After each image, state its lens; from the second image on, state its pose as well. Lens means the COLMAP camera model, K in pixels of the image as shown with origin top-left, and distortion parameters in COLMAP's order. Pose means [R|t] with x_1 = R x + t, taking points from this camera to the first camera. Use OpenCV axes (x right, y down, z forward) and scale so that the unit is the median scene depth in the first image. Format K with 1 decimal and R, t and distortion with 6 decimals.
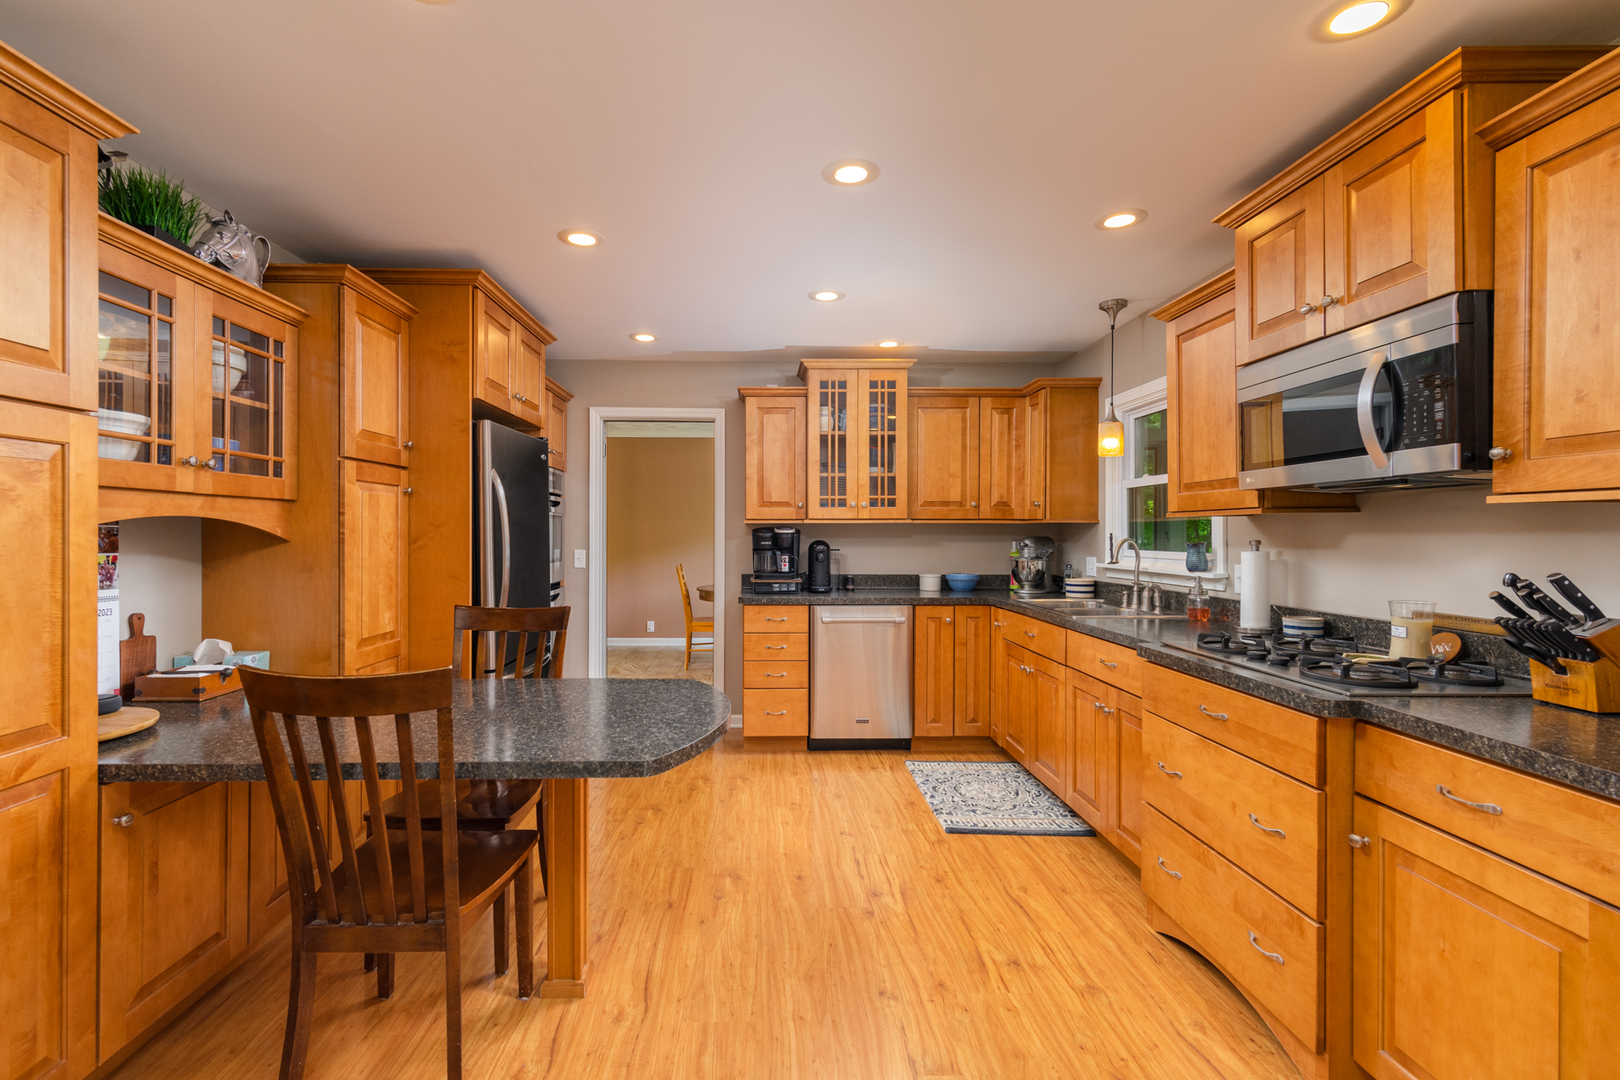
lens RADIAL K [[704.9, 0, 803.3], [0, 704.9, 533.5], [0, 0, 1]] dist [0.000173, -0.000545]
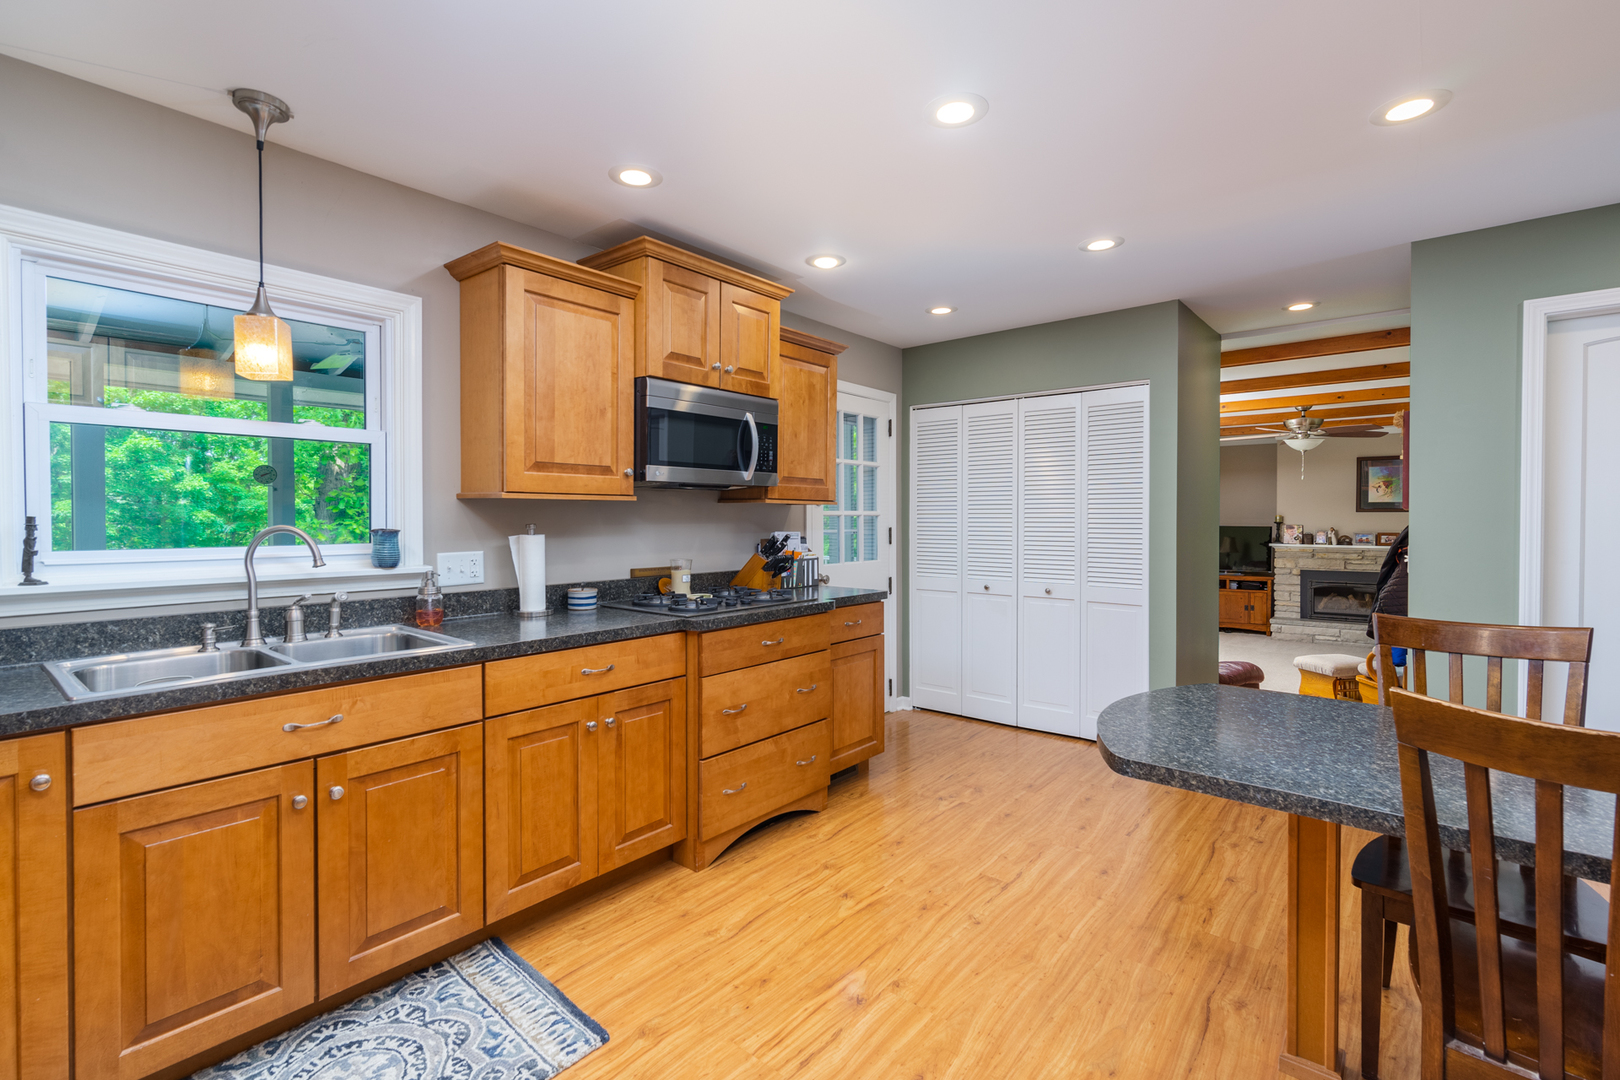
lens RADIAL K [[704.9, 0, 816.3], [0, 704.9, 530.9], [0, 0, 1]] dist [0.000173, -0.000545]
pose [[-0.724732, -0.012539, 0.688917, -0.261581], [0.000609, 0.999822, 0.018839, 0.000445], [-0.689031, 0.014073, -0.724595, 1.097976]]
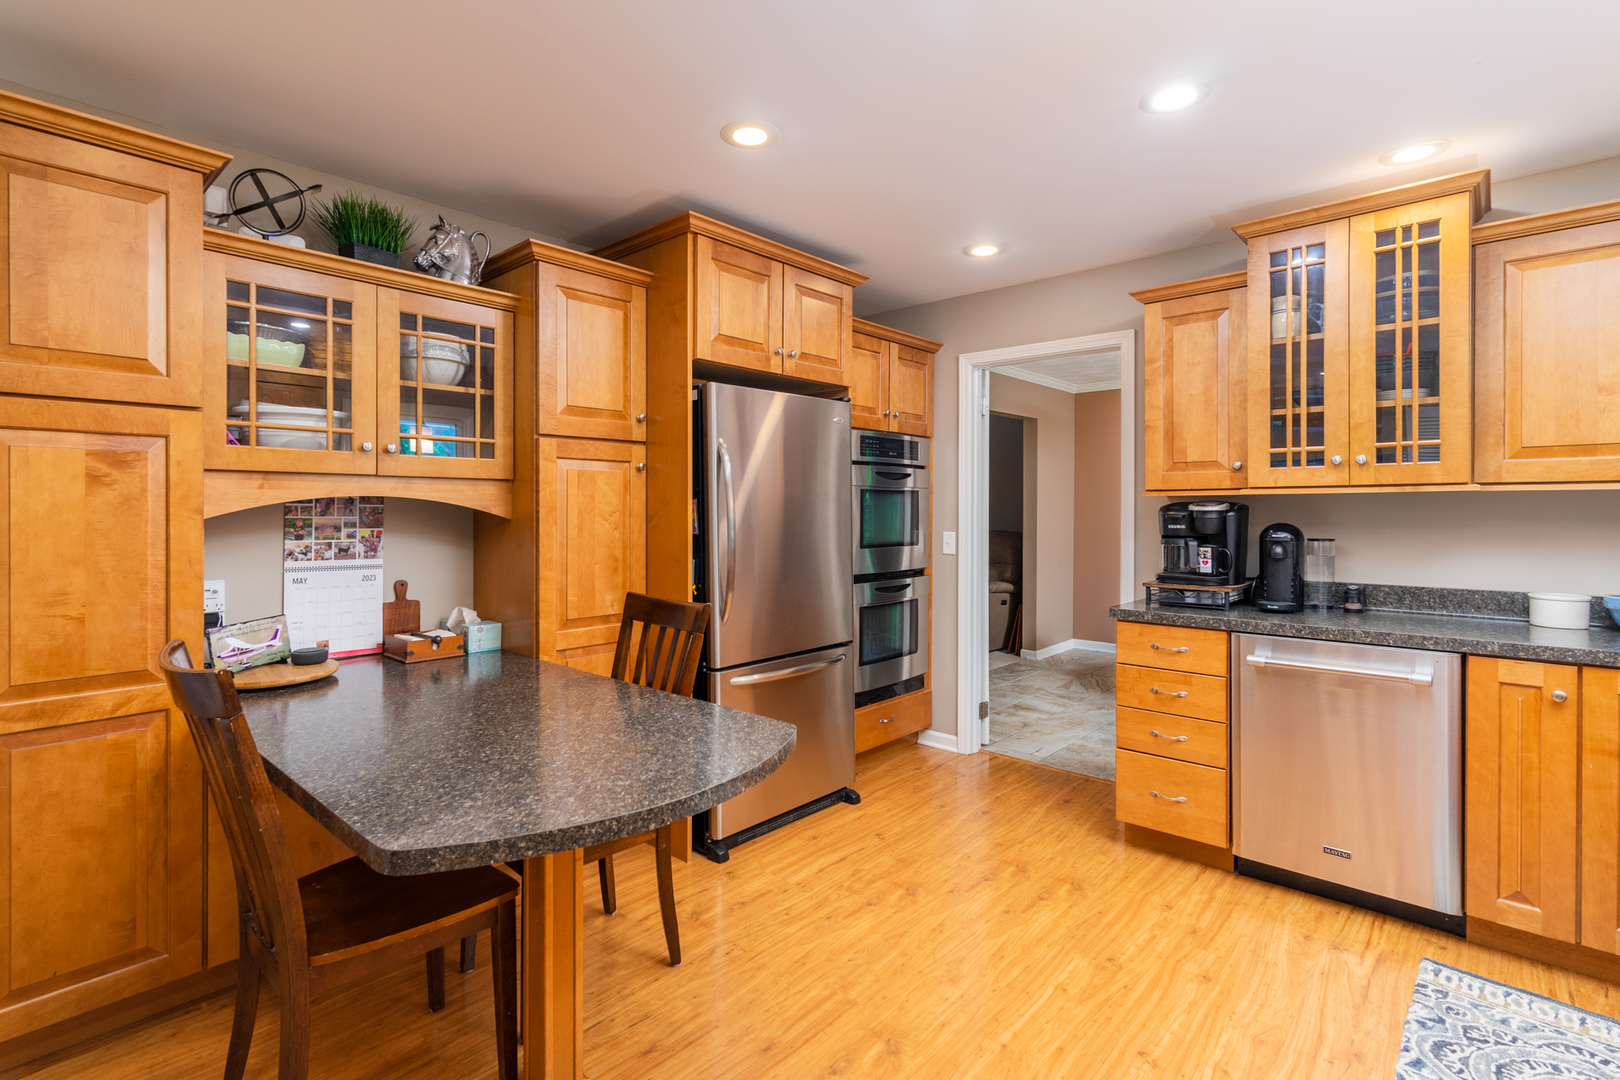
lens RADIAL K [[770.5, 0, 810.4], [0, 770.5, 511.8], [0, 0, 1]] dist [0.000933, 0.001350]
pose [[0.710651, -0.000326, -0.703545, 0.246360], [-0.000062, 1.000000, -0.000525, 0.000267], [0.703545, 0.000417, 0.710651, 0.321998]]
